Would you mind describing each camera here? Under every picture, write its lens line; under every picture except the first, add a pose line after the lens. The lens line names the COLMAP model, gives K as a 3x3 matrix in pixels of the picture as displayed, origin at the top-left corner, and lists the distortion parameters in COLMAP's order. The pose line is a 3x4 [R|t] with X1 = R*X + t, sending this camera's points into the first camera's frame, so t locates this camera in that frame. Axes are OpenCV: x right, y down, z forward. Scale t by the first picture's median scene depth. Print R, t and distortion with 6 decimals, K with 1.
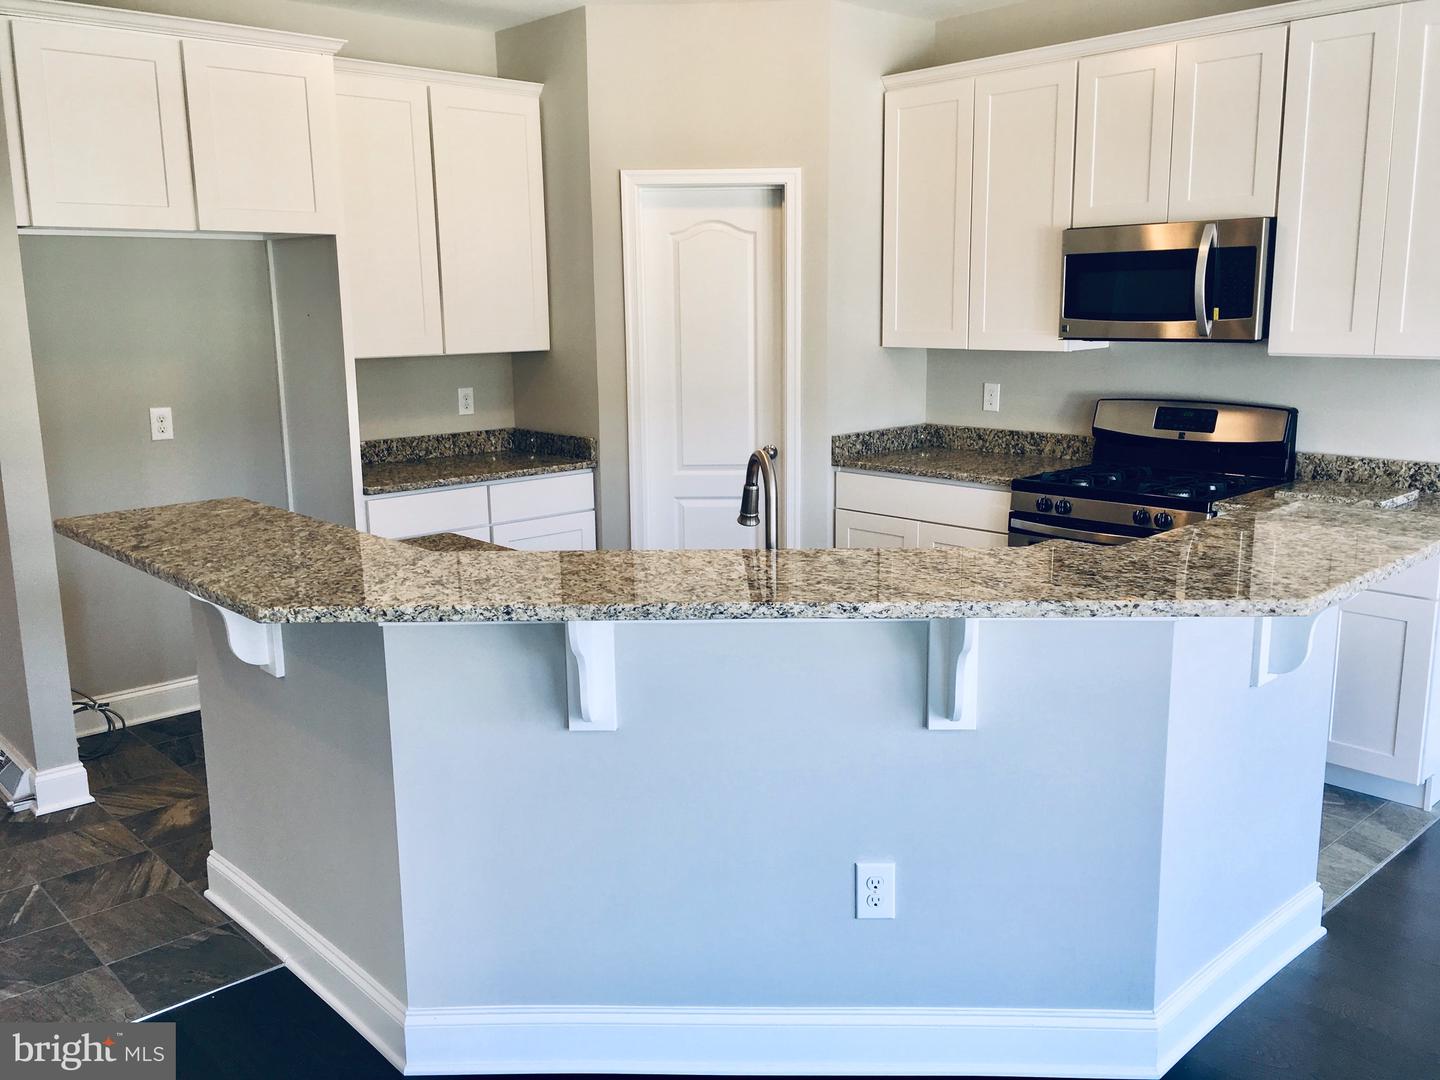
lens RADIAL K [[1235.0, 0, 721.2], [0, 1235.0, 539.2], [0, 0, 1]] dist [0.079321, -0.095941]
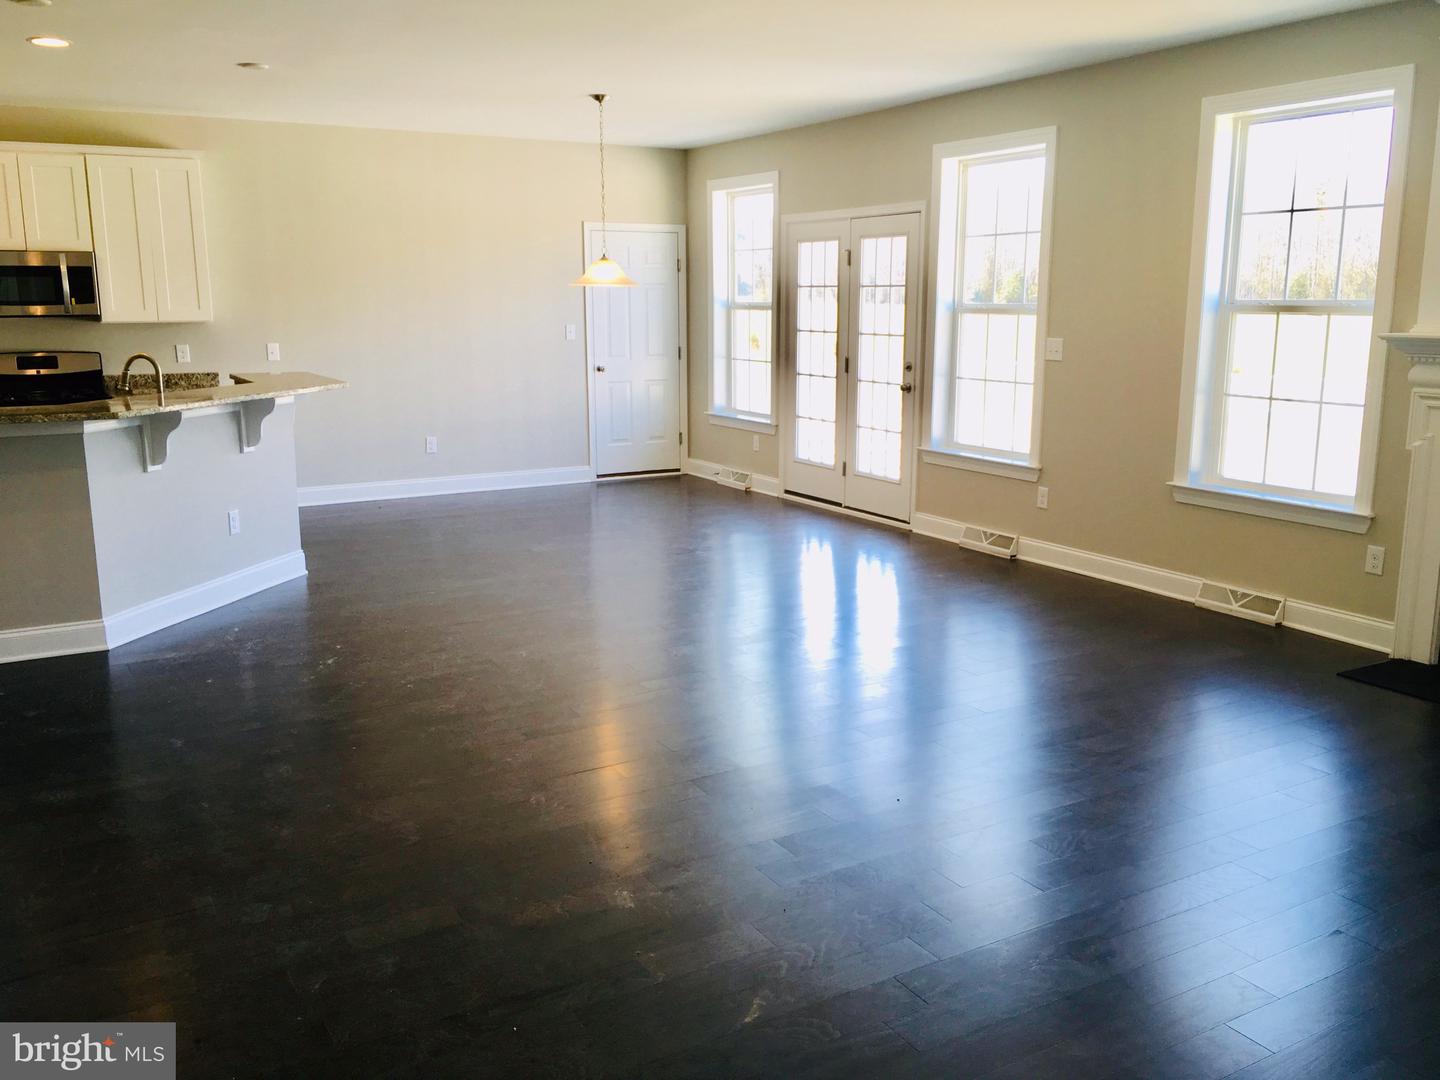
lens RADIAL K [[1235.0, 0, 712.5], [0, 1235.0, 545.6], [0, 0, 1]] dist [0.079321, -0.095941]
pose [[0.236310, -0.186045, 0.953701, -1.226815], [0.187753, 0.971745, 0.143043, 0.086194], [-0.953366, 0.145257, 0.264564, -0.358260]]
